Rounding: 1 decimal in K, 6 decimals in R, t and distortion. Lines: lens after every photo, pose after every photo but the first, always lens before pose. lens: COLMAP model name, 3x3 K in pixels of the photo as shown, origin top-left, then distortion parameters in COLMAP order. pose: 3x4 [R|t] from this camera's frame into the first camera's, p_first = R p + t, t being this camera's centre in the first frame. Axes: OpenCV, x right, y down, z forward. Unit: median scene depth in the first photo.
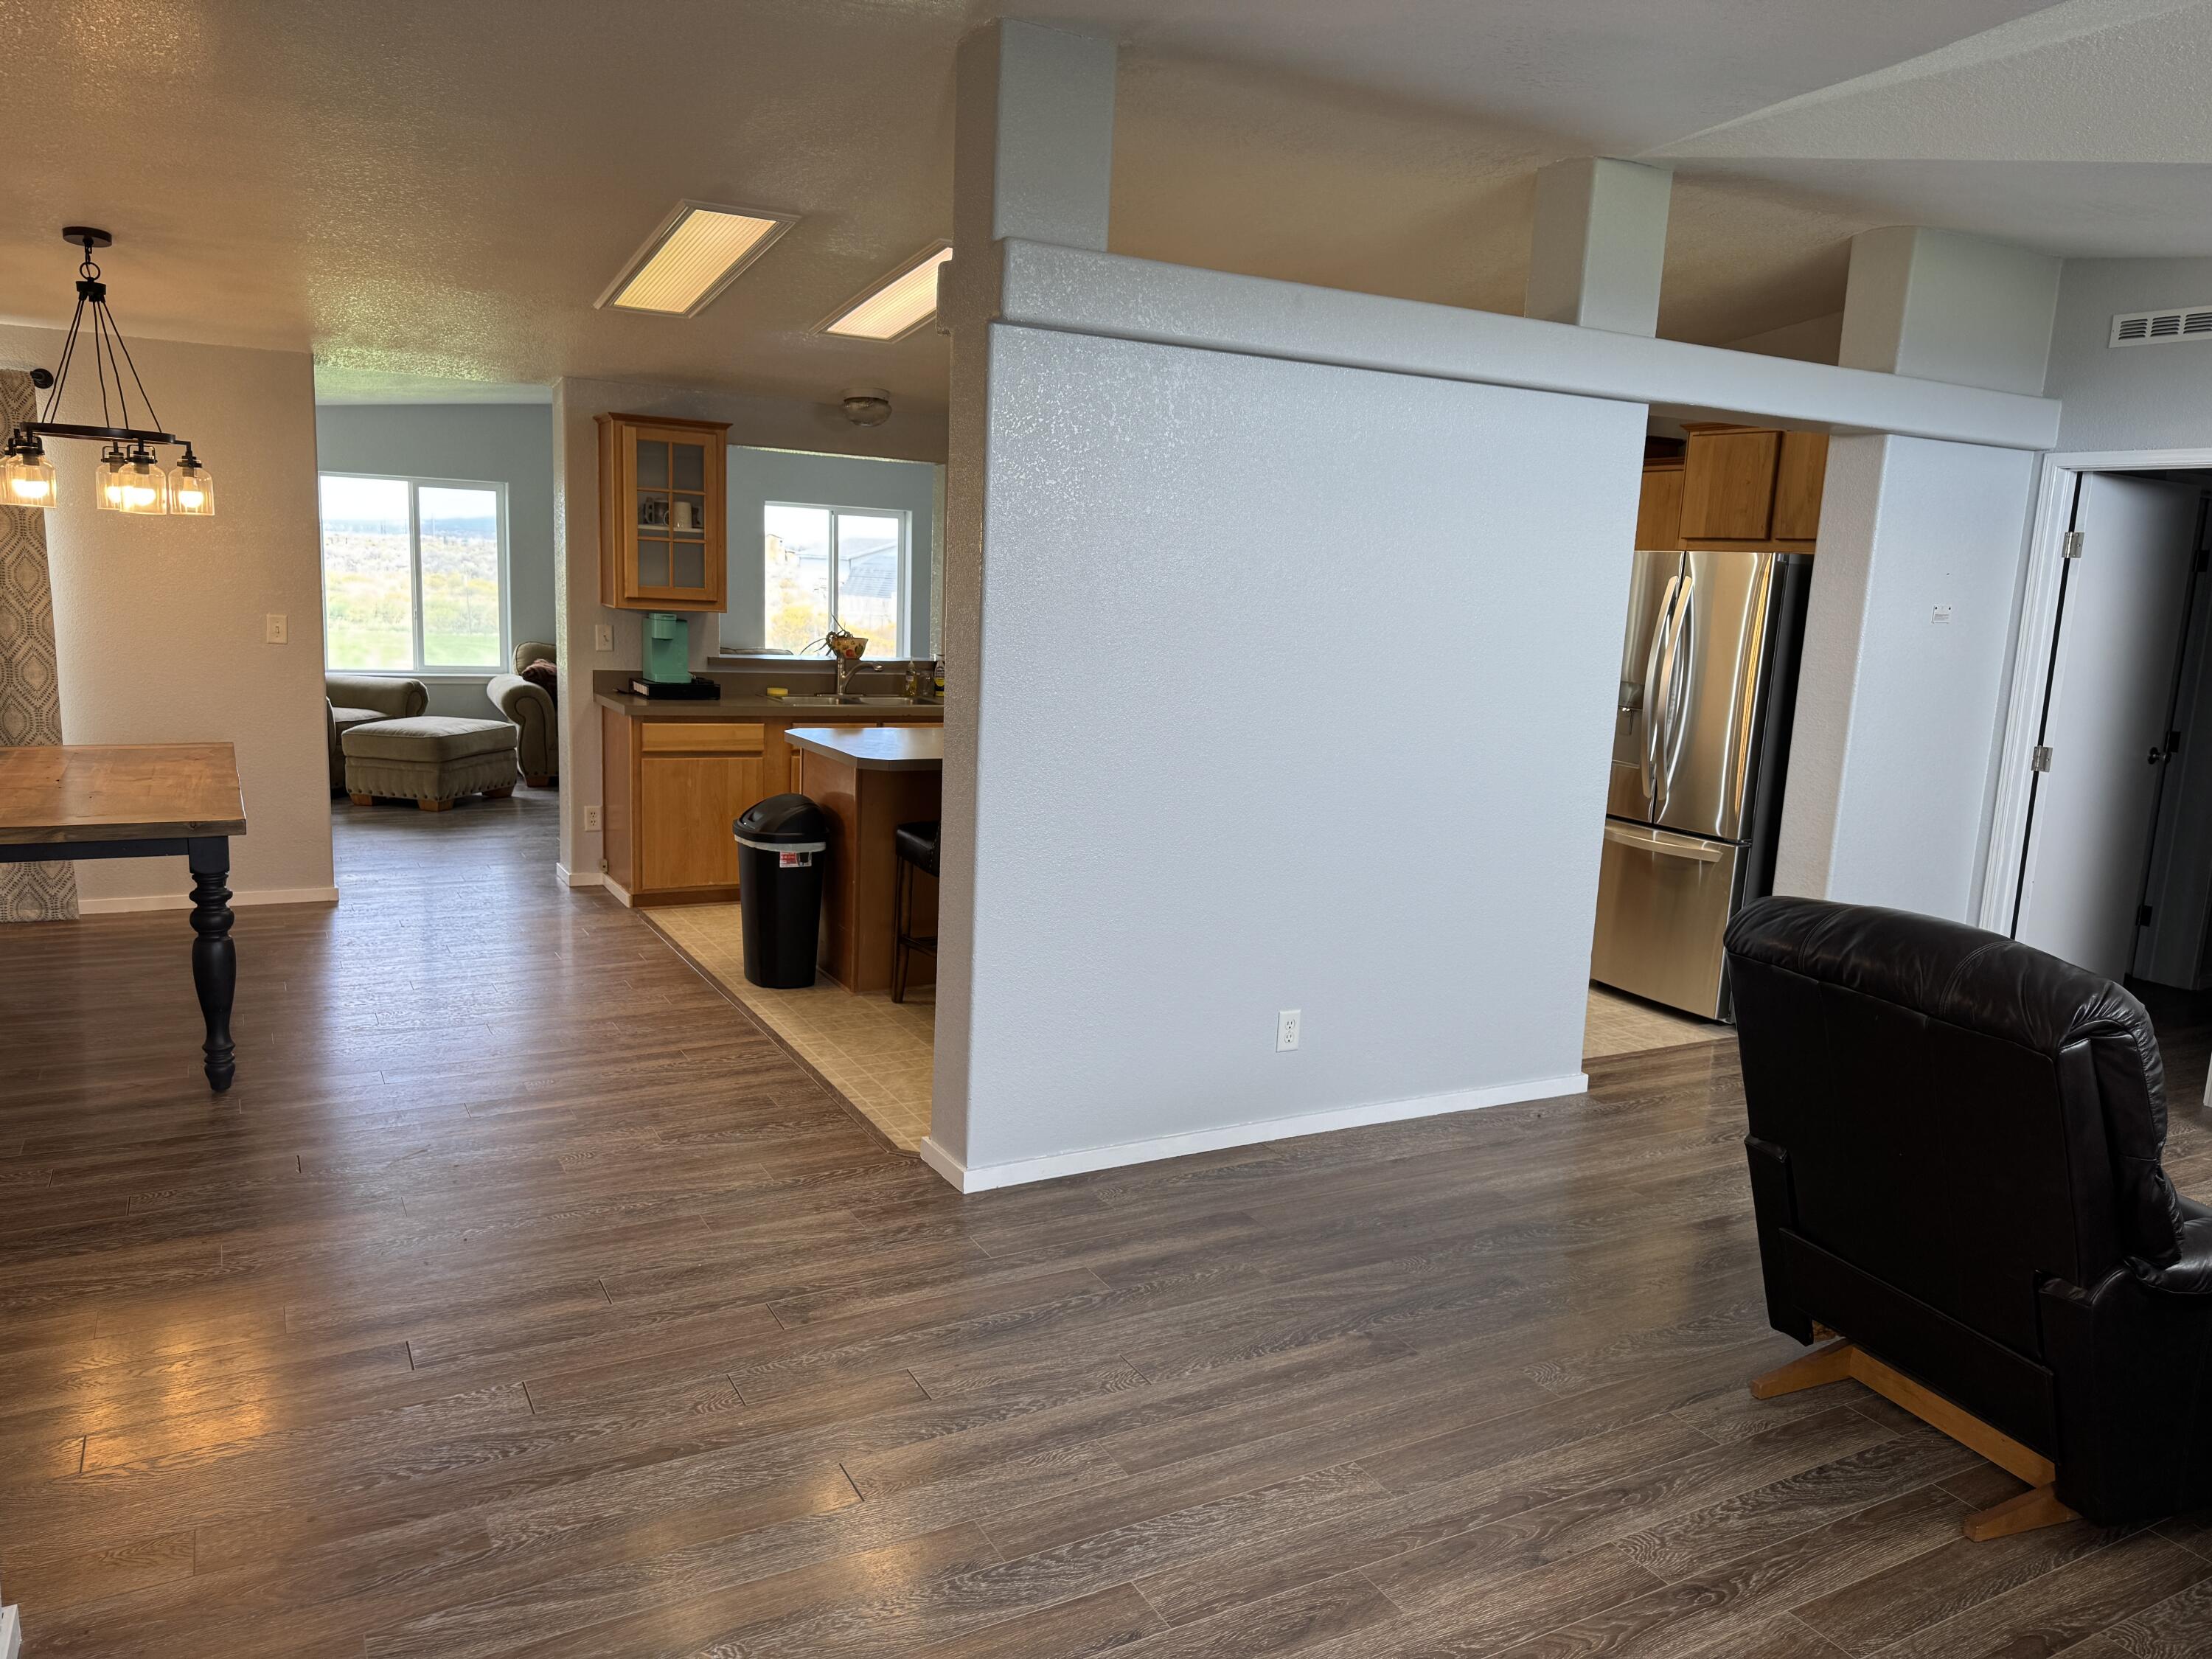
lens RADIAL K [[1583.9, 0, 1111.1], [0, 1583.9, 841.8], [0, 0, 1]] dist [0.072453, -0.087462]
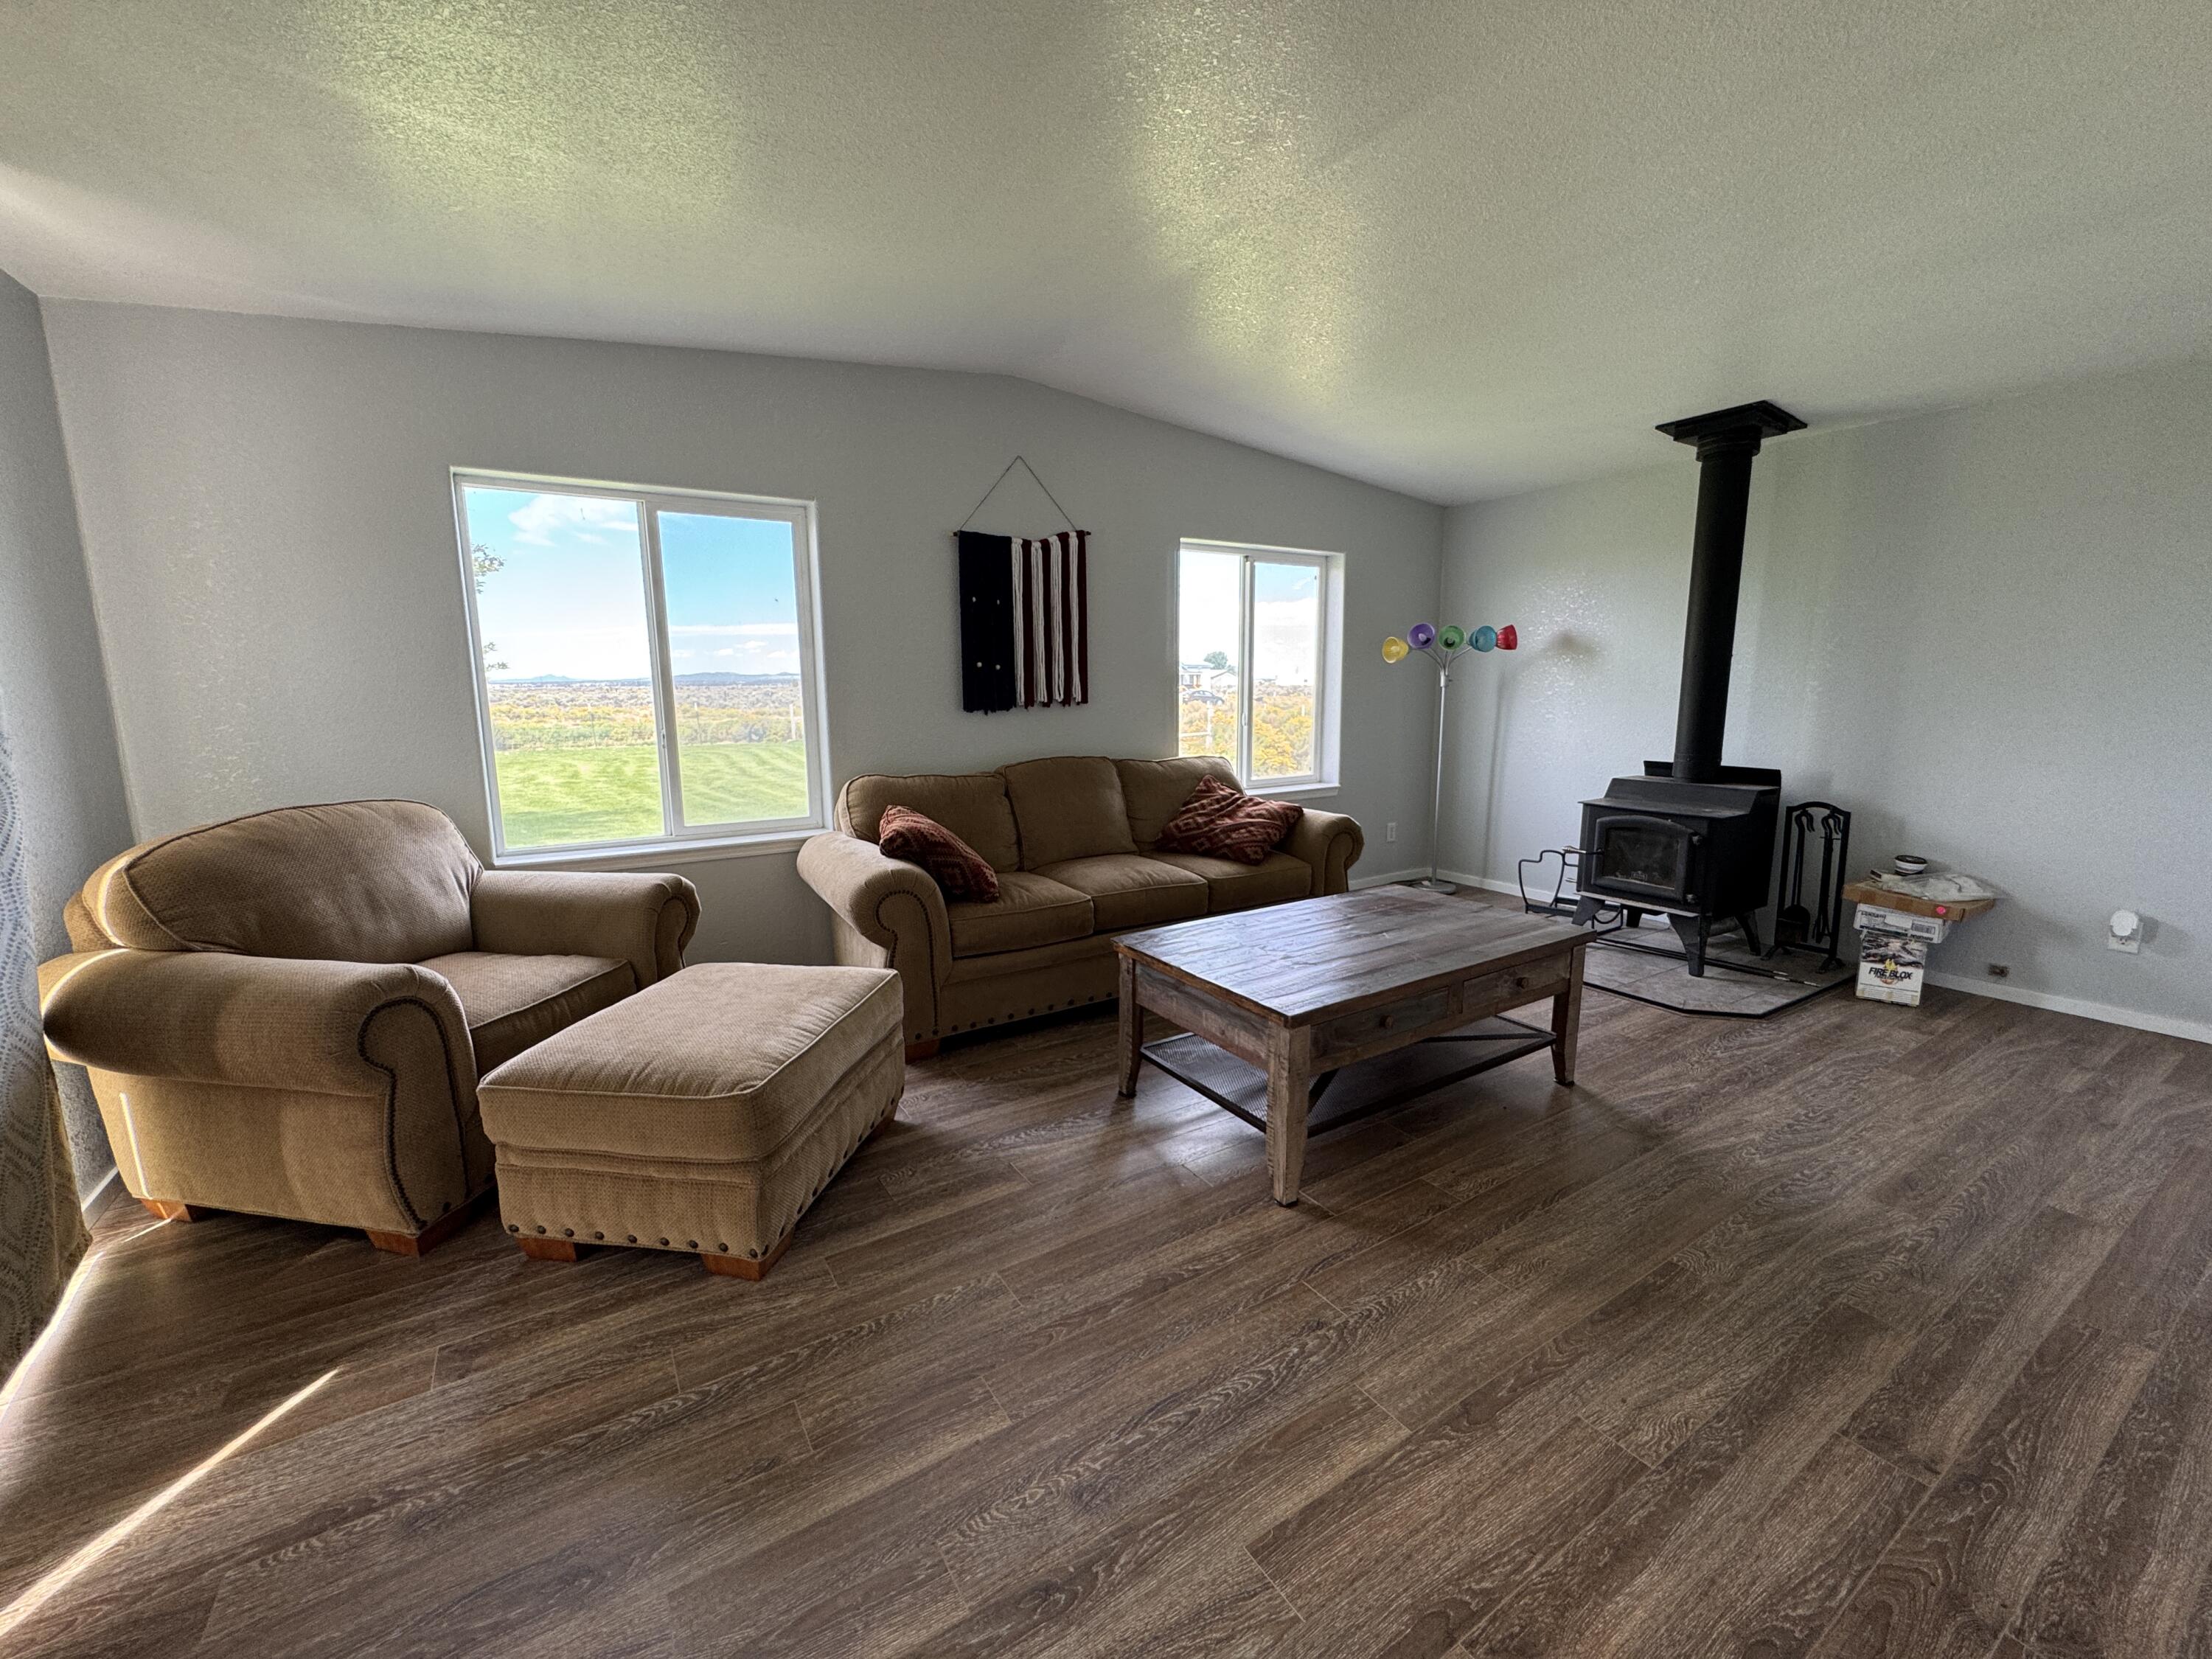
lens RADIAL K [[891.5, 0, 1106.0], [0, 891.5, 829.5], [0, 0, 1]] dist [0.000116, 0.000080]
pose [[0.997019, -0.060723, 0.047593, -0.440560], [0.061027, 0.998124, -0.004957, -0.147692], [-0.047203, 0.007847, 0.998855, 1.011247]]
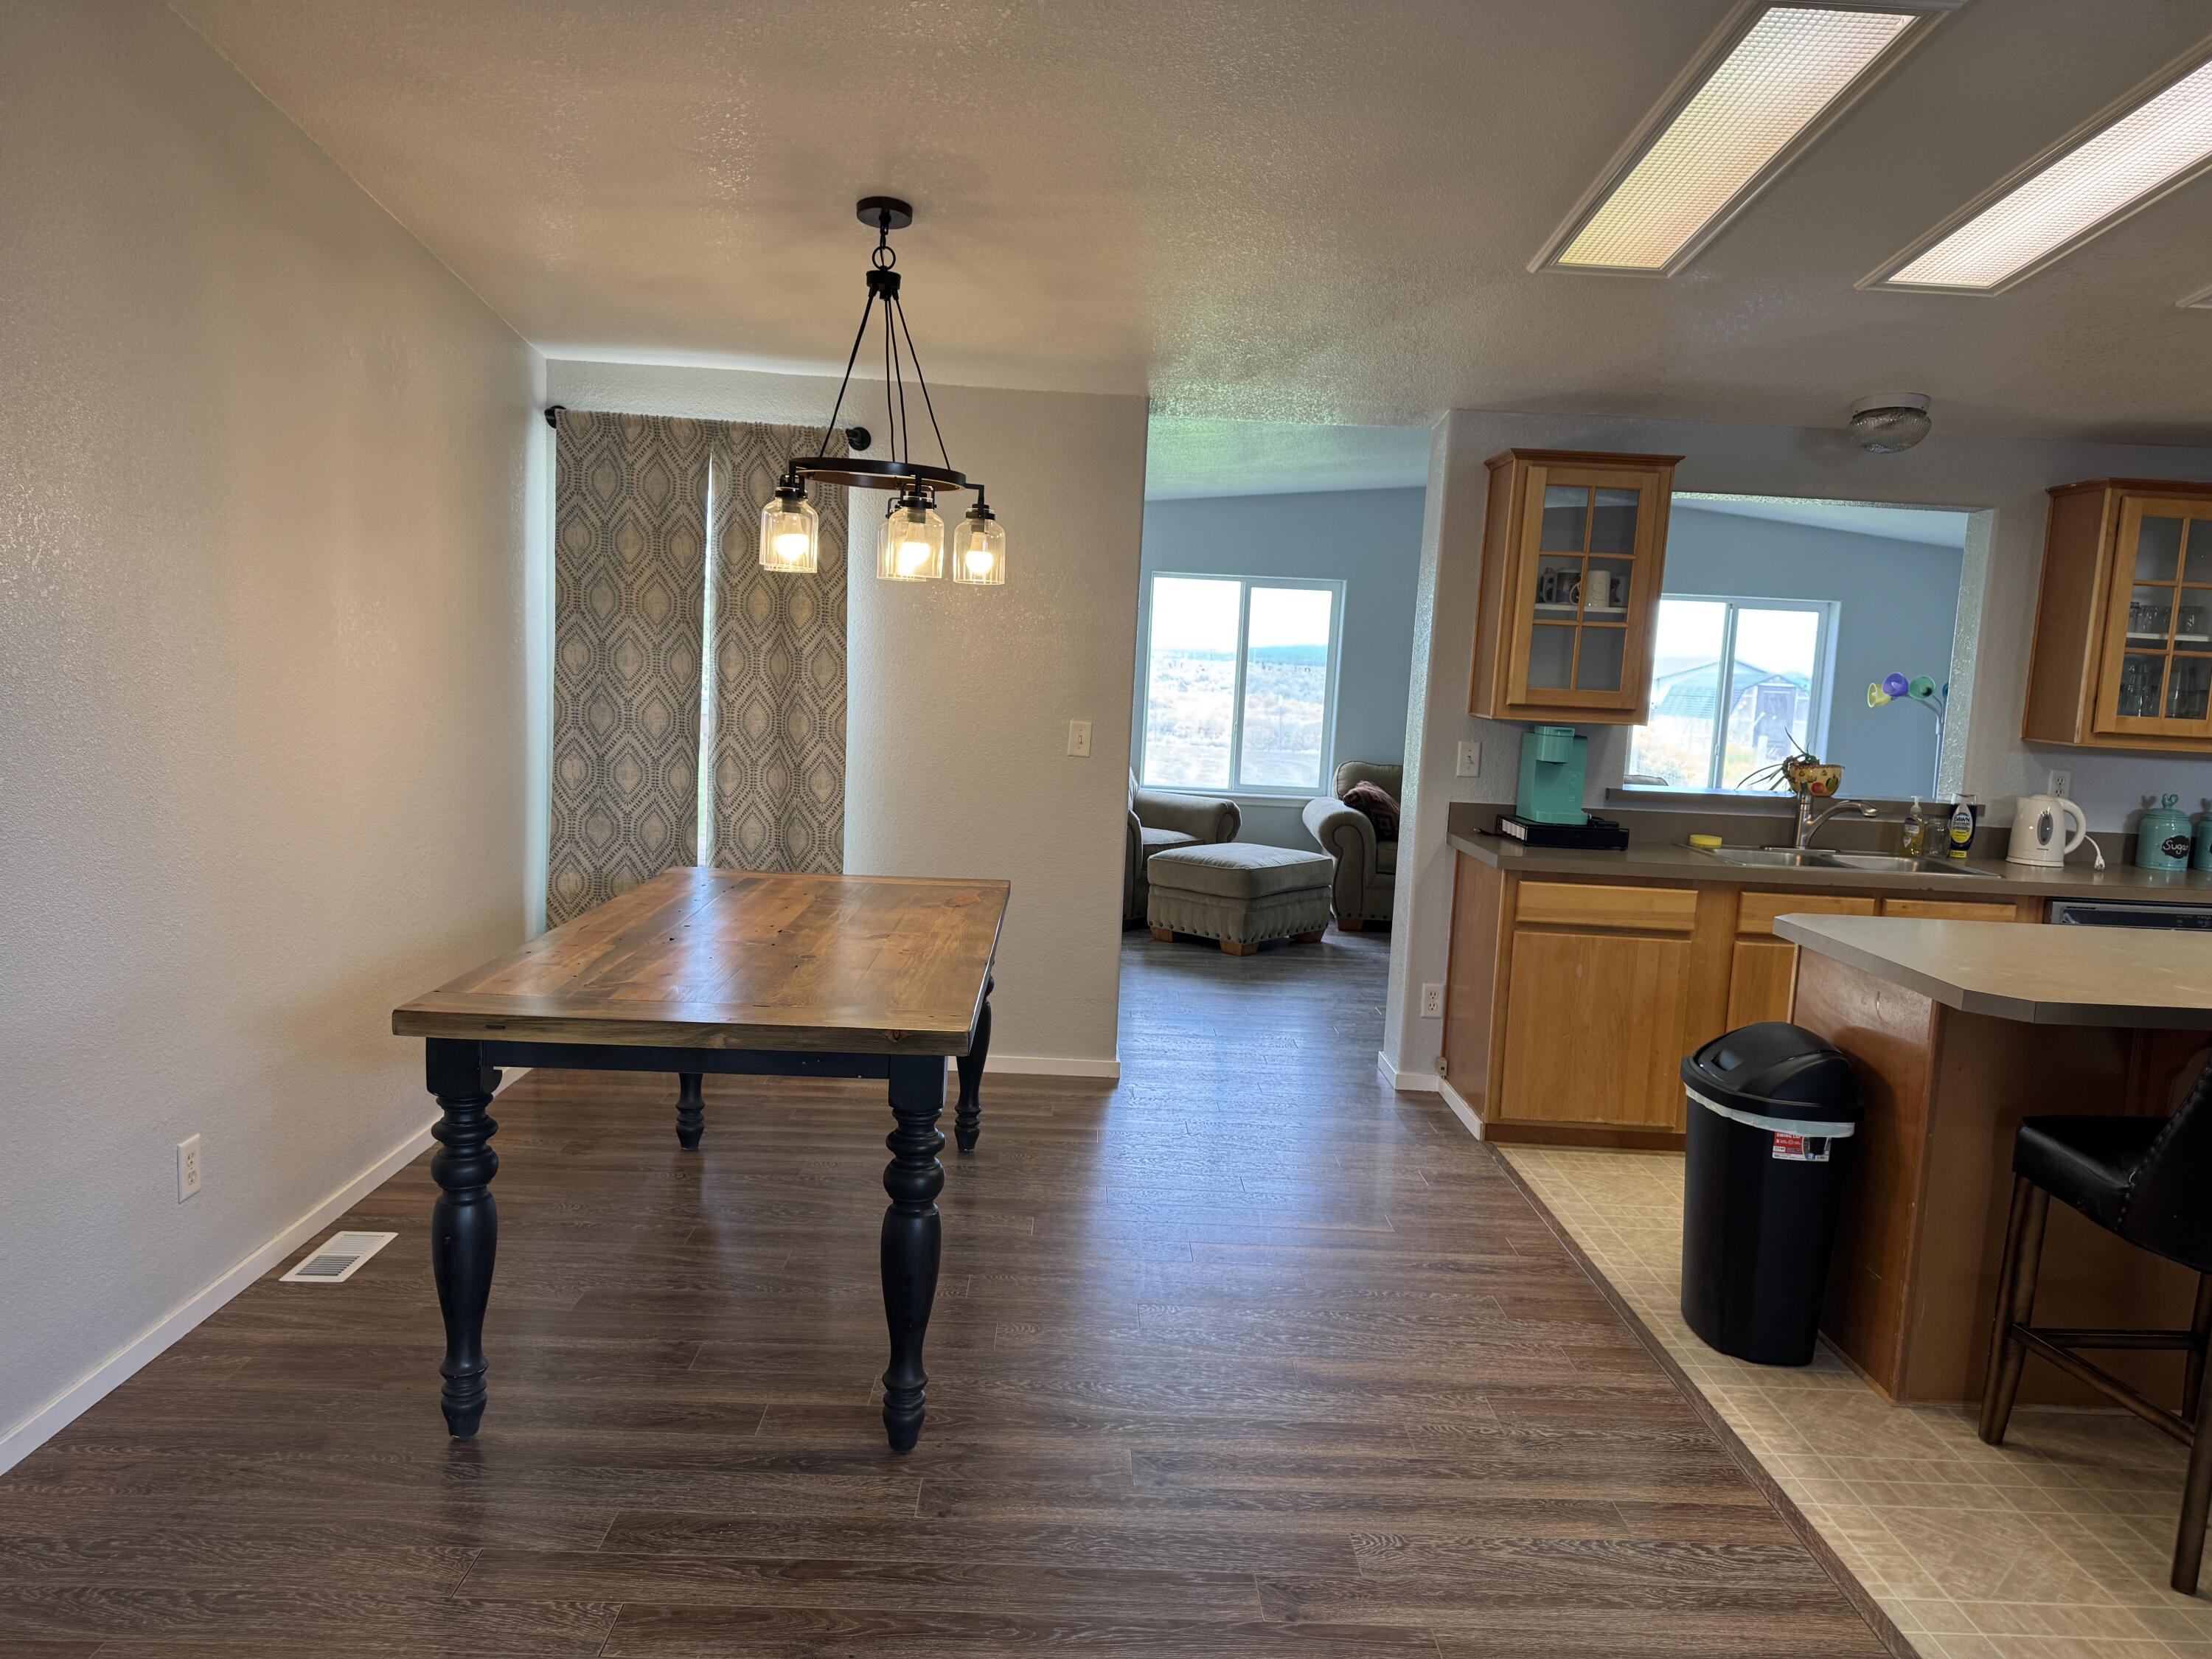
lens RADIAL K [[1536.2, 0, 1106.0], [0, 1536.2, 829.5], [0, 0, 1]] dist [0.118845, -0.187949]
pose [[0.882795, 0.051554, -0.466921, -0.135252], [-0.089441, 0.994223, -0.059329, -0.039596], [0.461165, 0.094137, 0.882307, 0.306939]]
